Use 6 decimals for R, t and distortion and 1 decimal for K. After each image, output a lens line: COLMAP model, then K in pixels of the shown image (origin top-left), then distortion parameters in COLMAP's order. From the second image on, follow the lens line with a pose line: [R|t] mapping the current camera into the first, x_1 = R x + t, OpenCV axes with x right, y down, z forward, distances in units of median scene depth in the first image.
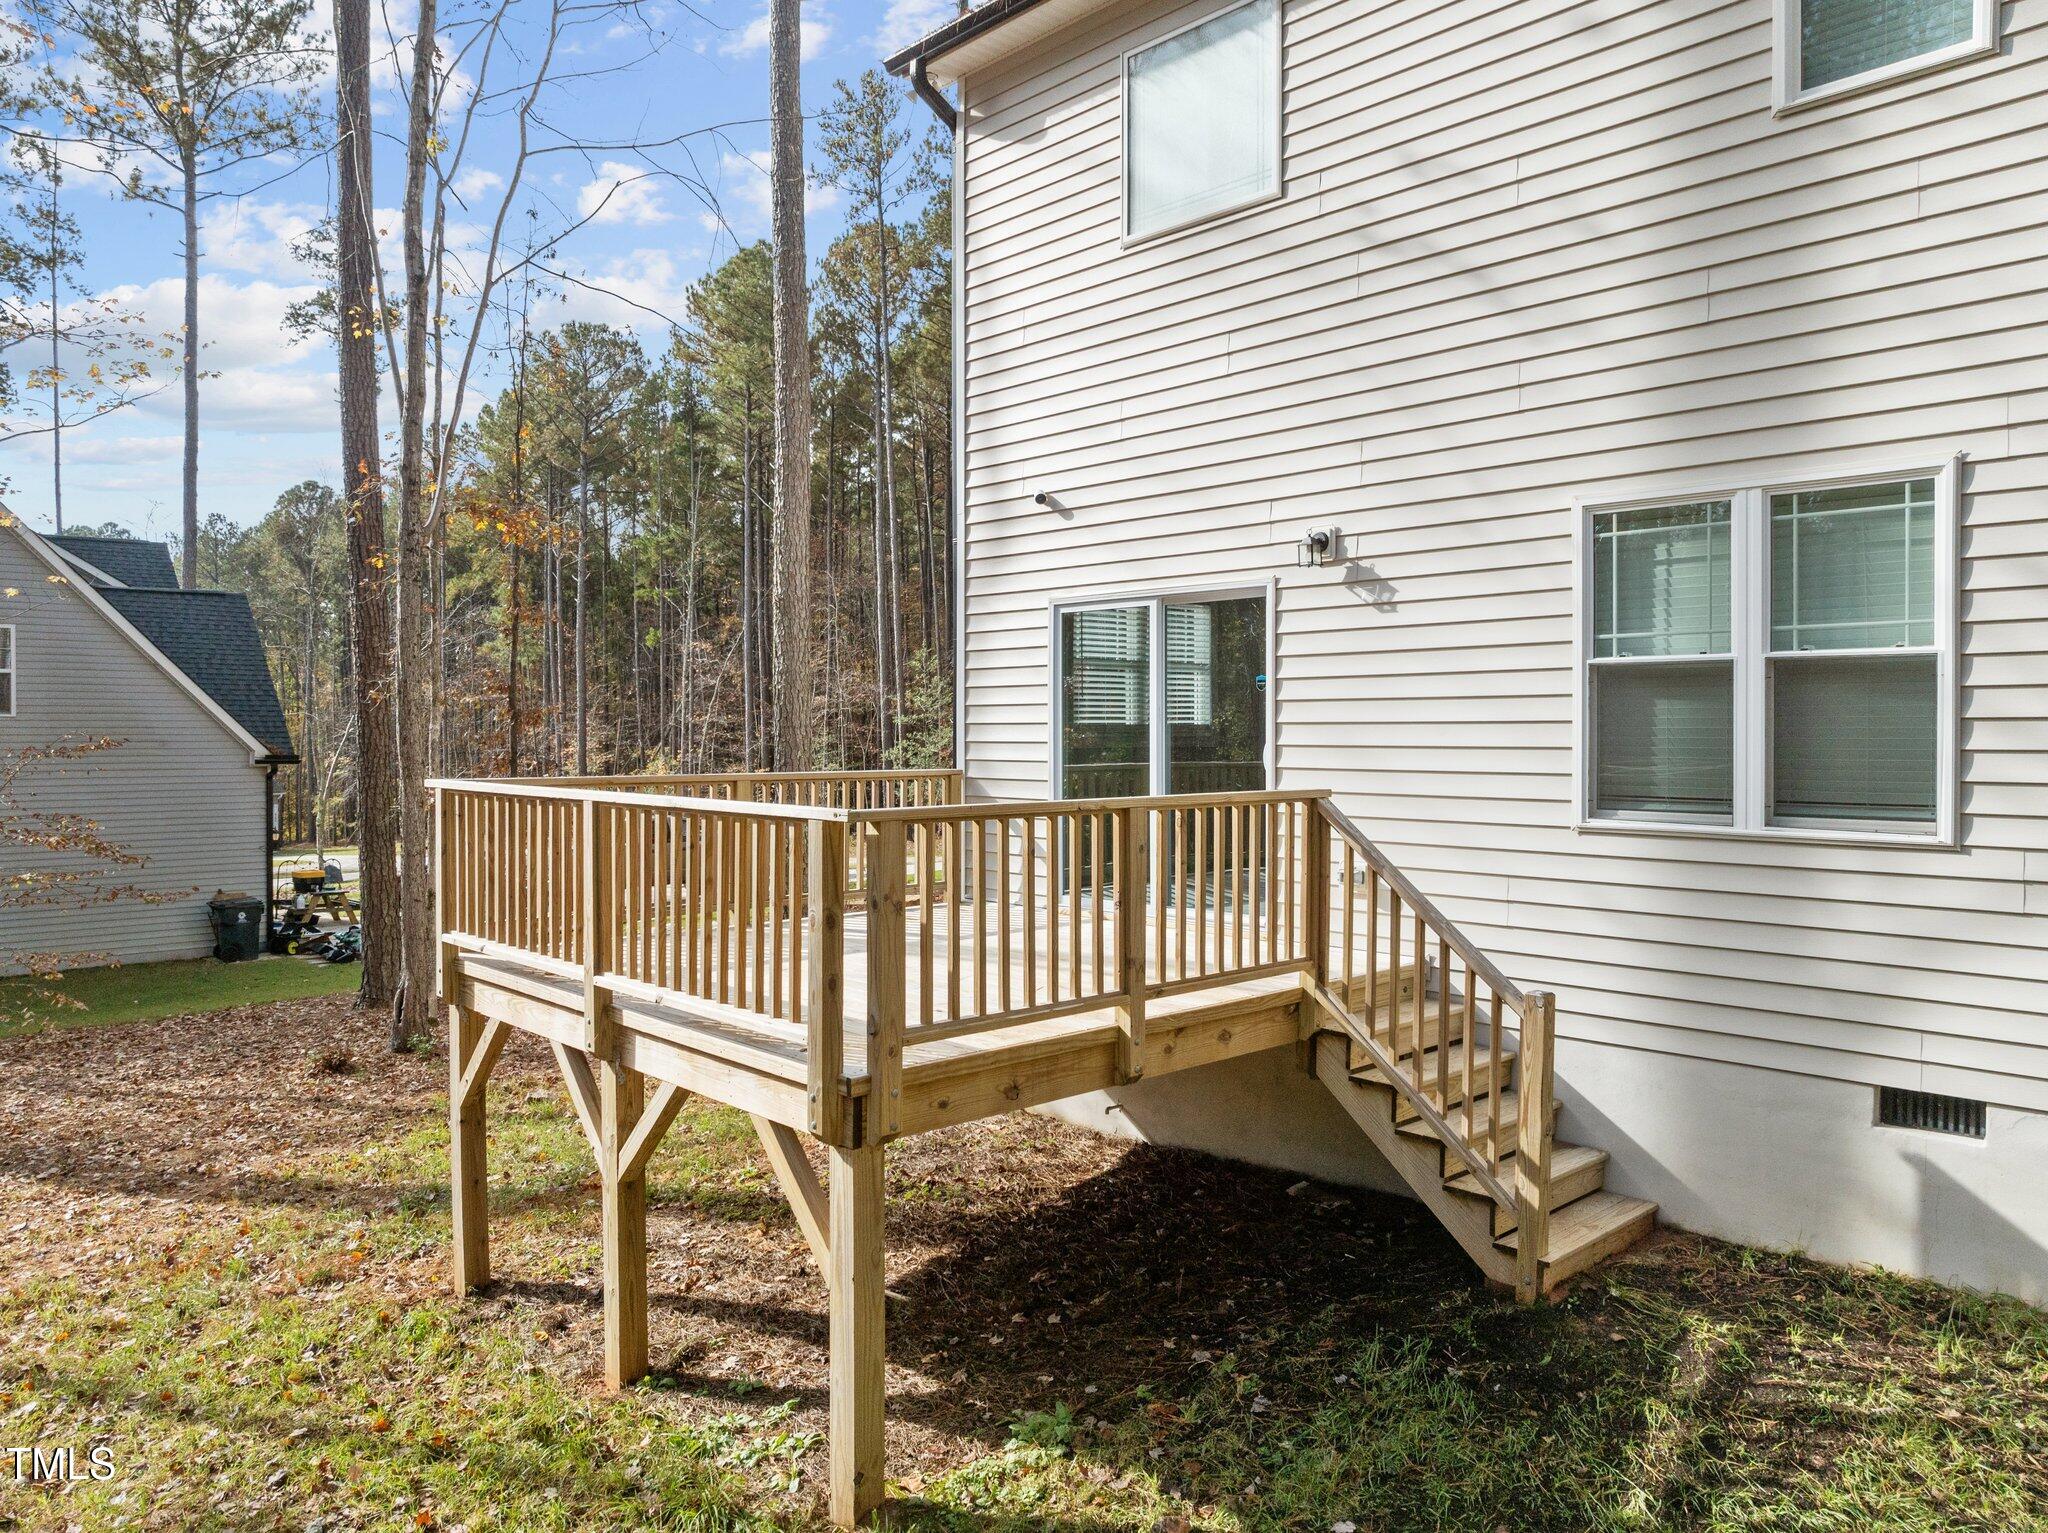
lens RADIAL K [[1464.6, 0, 1033.8], [0, 1464.6, 742.0], [0, 0, 1]] dist [-0.015798, -0.007534]
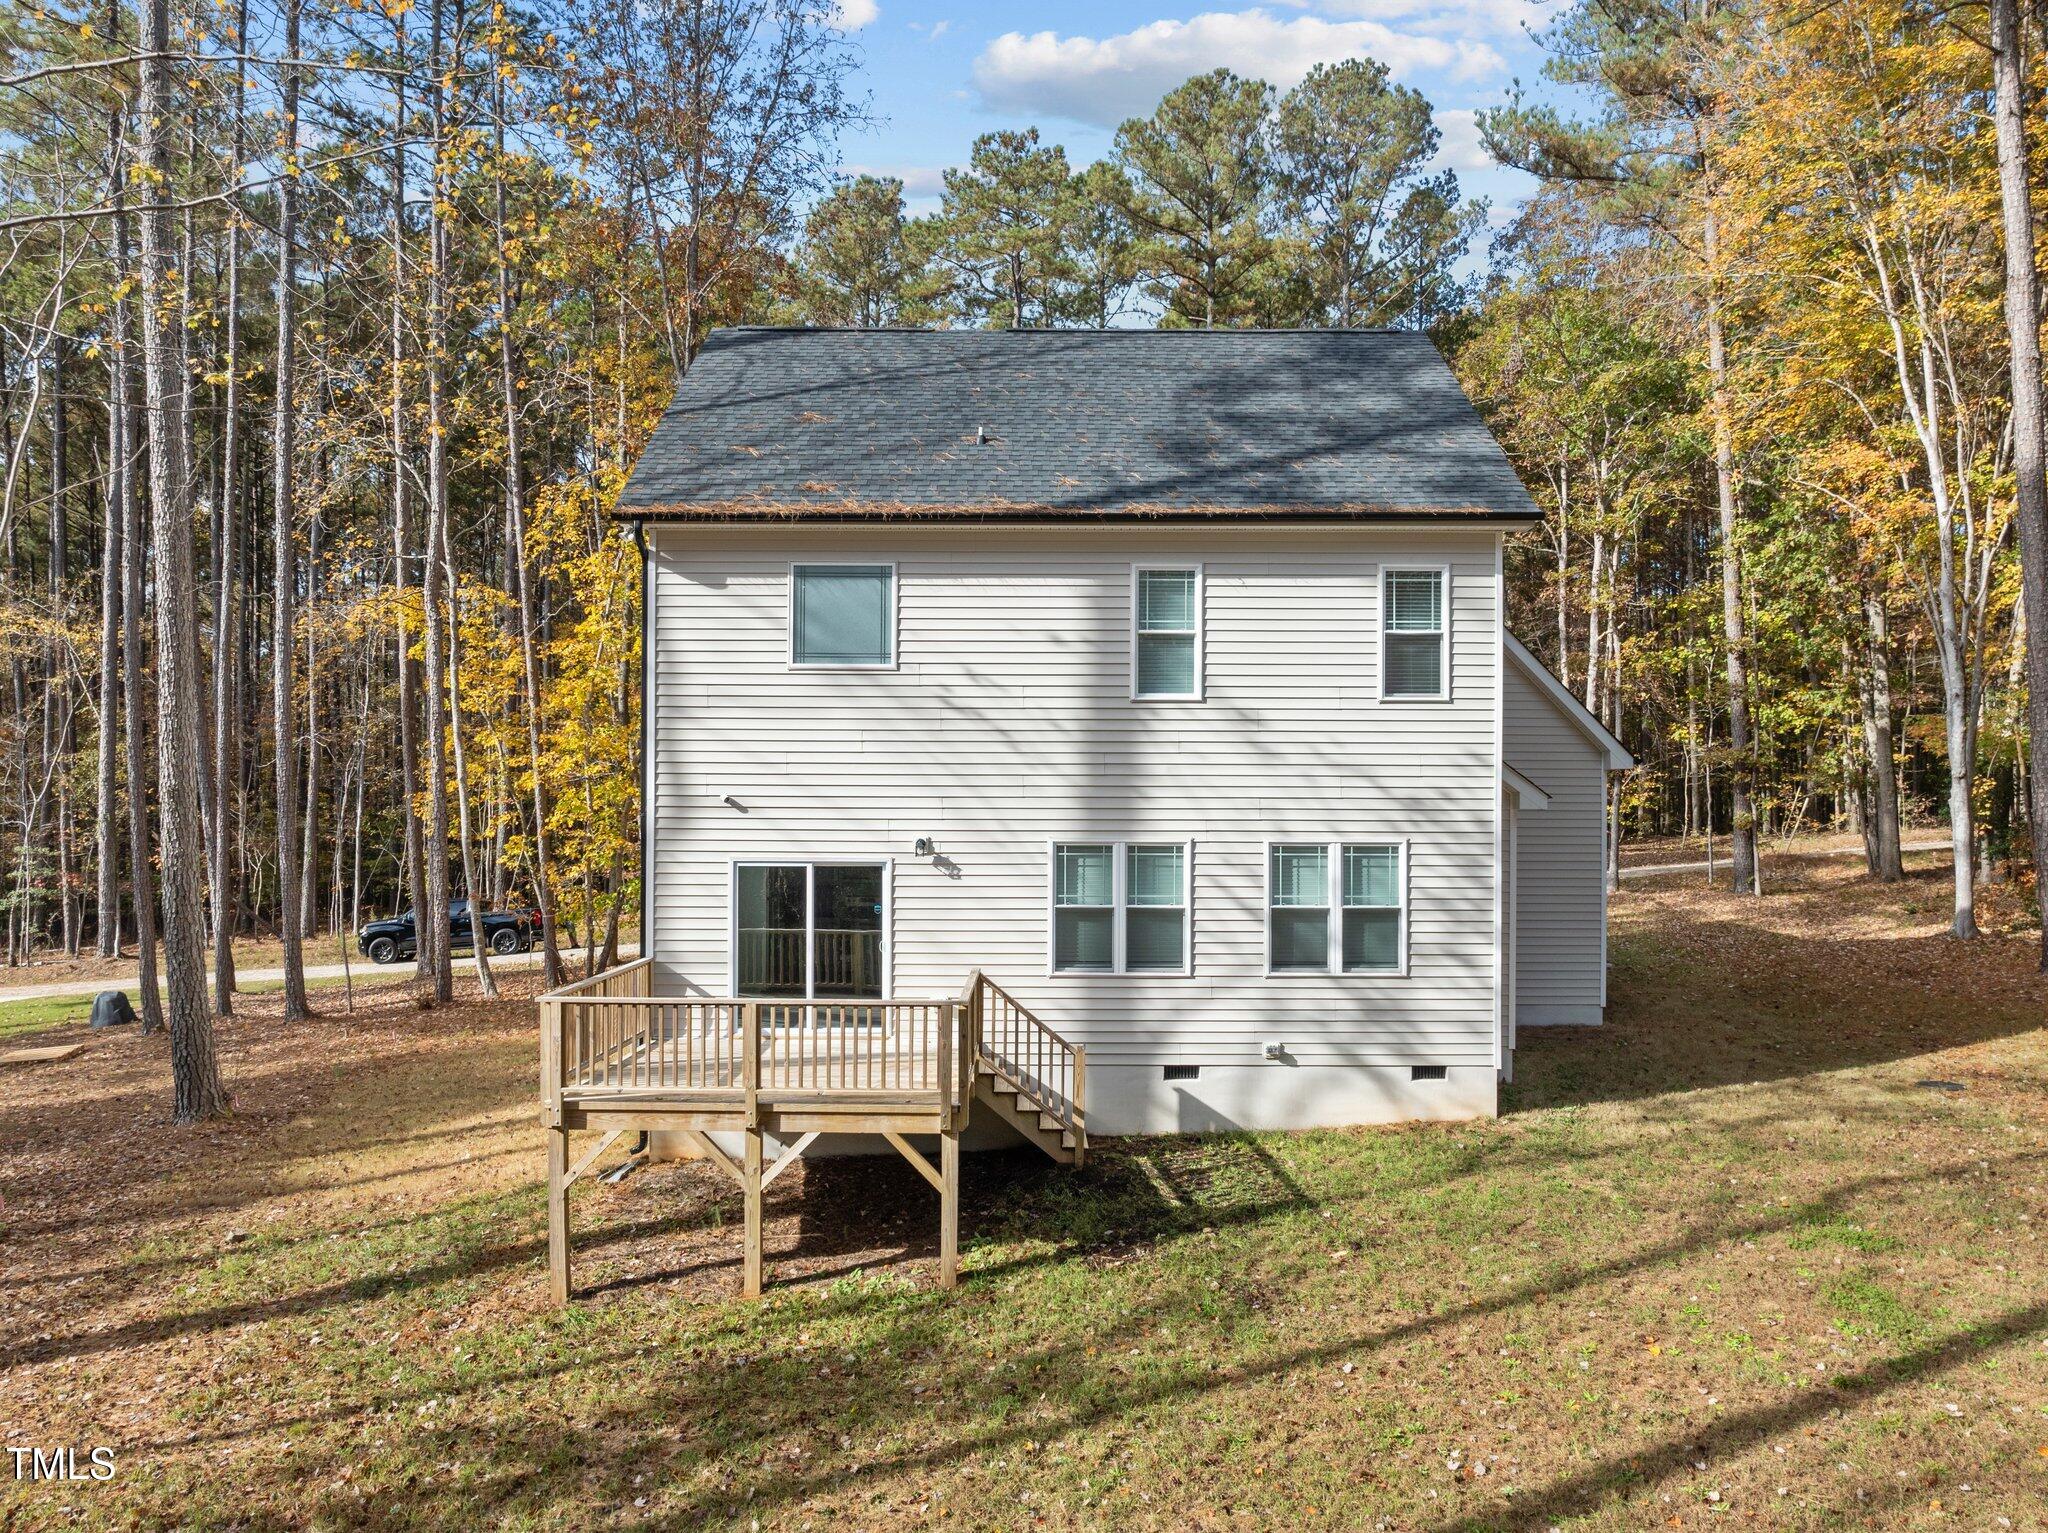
lens RADIAL K [[1465.4, 0, 1038.7], [0, 1465.4, 804.3], [0, 0, 1]] dist [-0.013537, -0.002702]
pose [[0.684363, 0.005396, 0.729121, -1.382275], [0.001751, 0.999958, -0.009043, -0.199171], [-0.729139, 0.007465, 0.684325, -0.622094]]
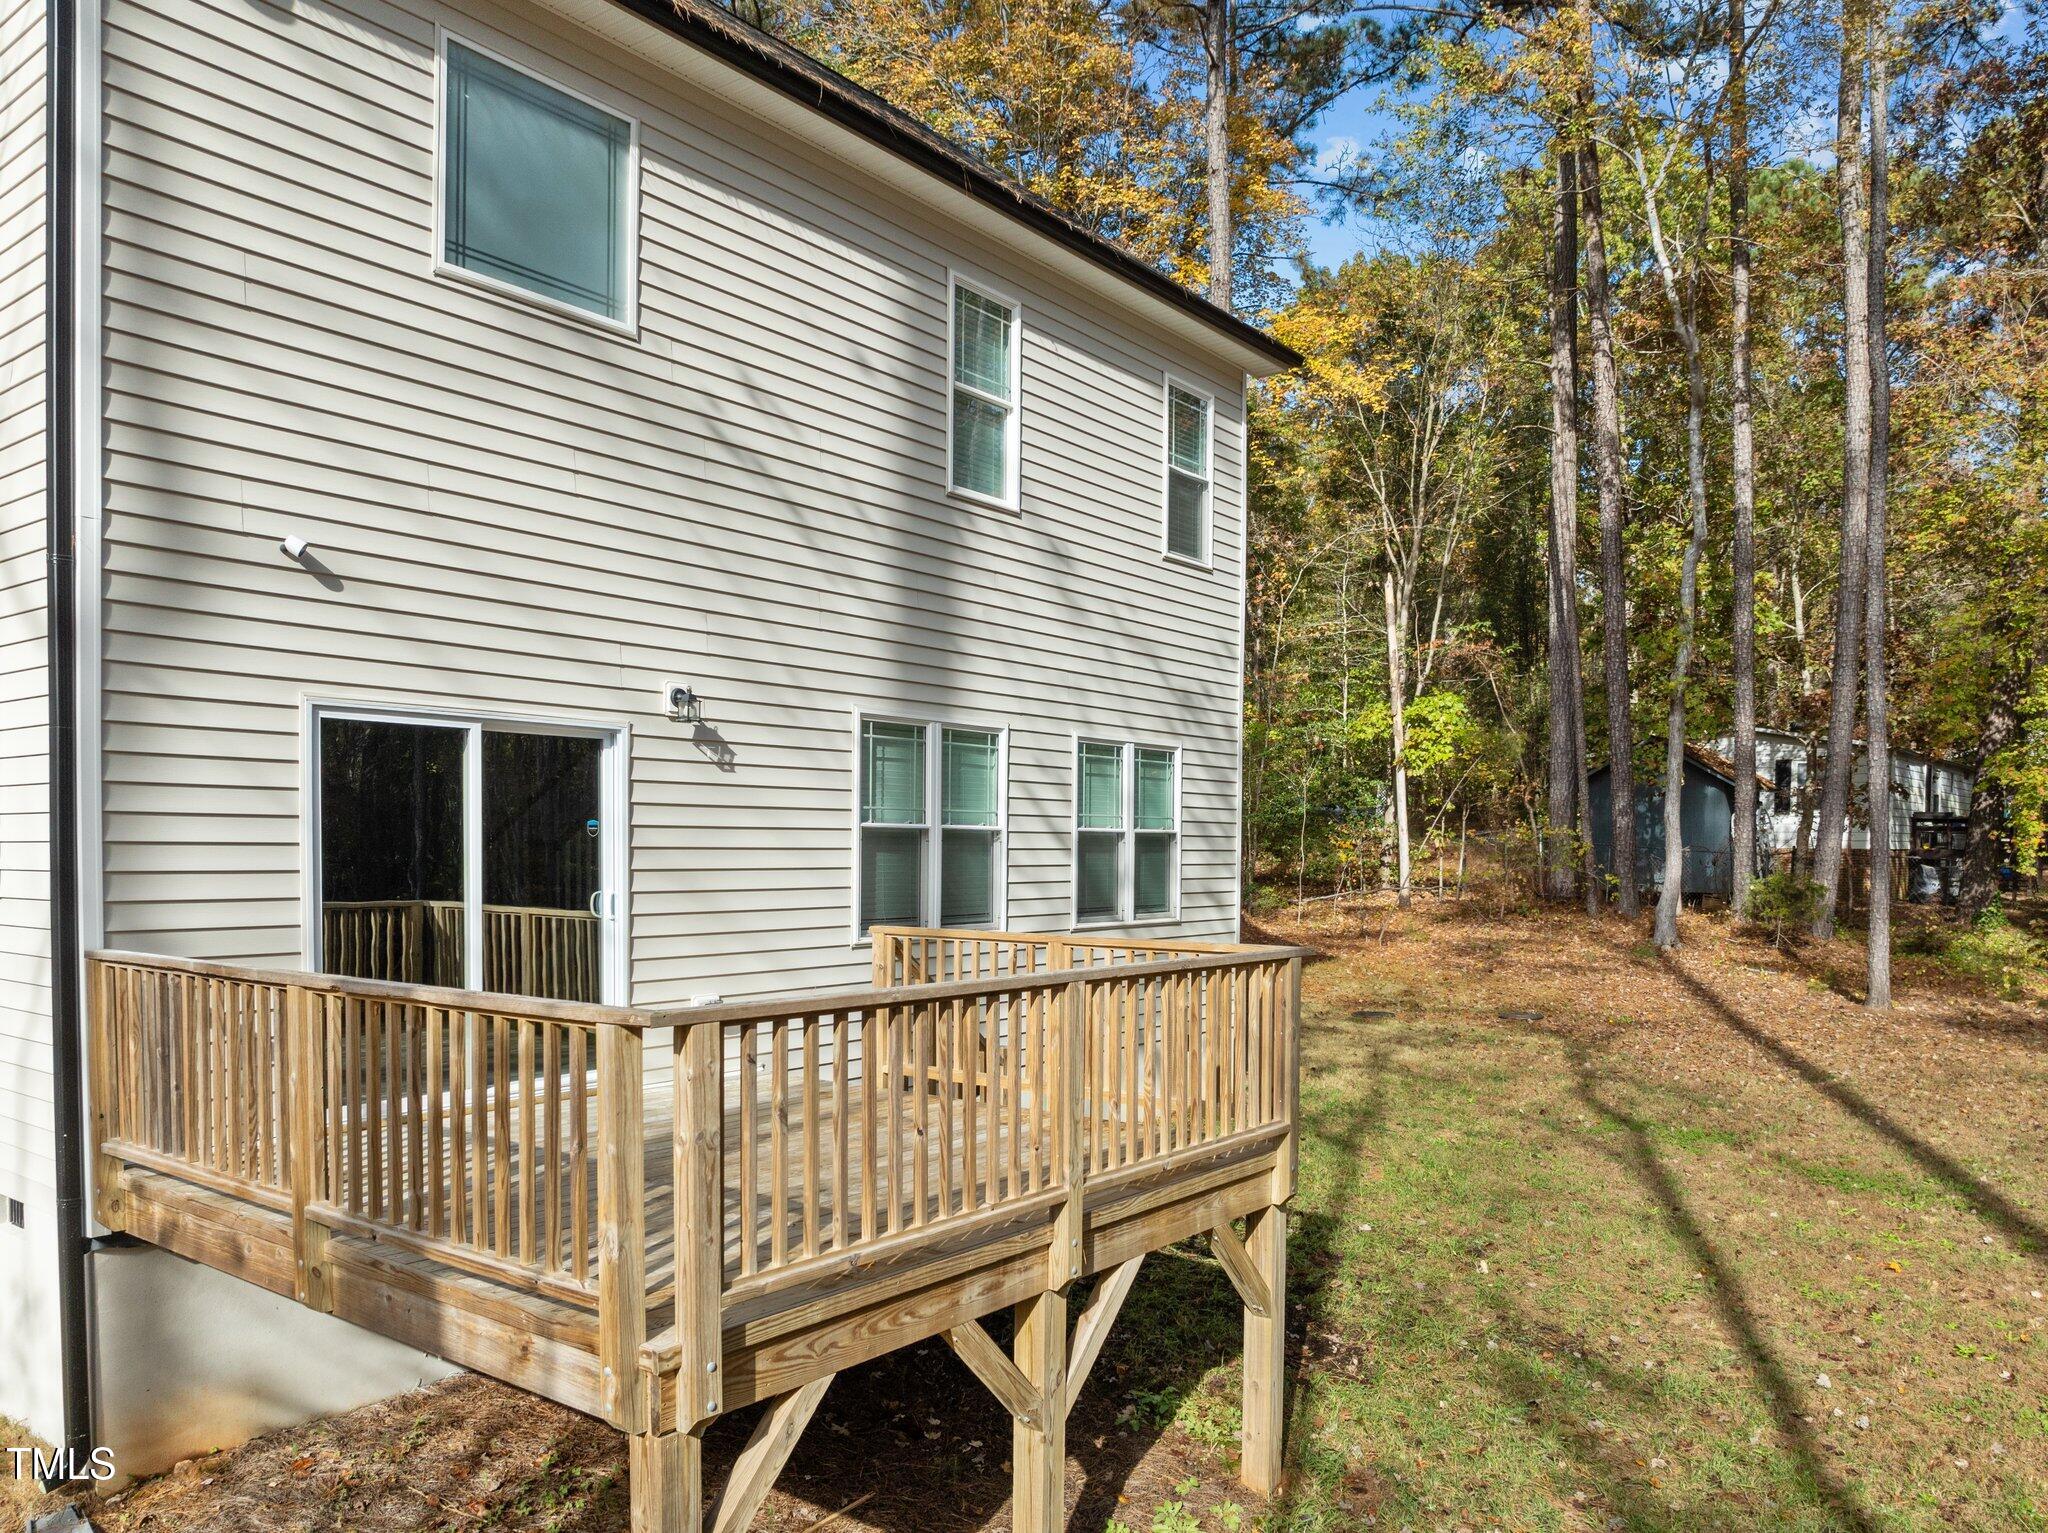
lens RADIAL K [[1471.8, 0, 1022.6], [0, 1471.8, 904.2], [0, 0, 1]] dist [-0.025006, -0.007105]
pose [[-0.159643, -0.038144, 0.986438, -1.025494], [0.001192, 0.999245, 0.038832, -0.033381], [-0.987174, 0.007376, -0.159477, 1.064871]]
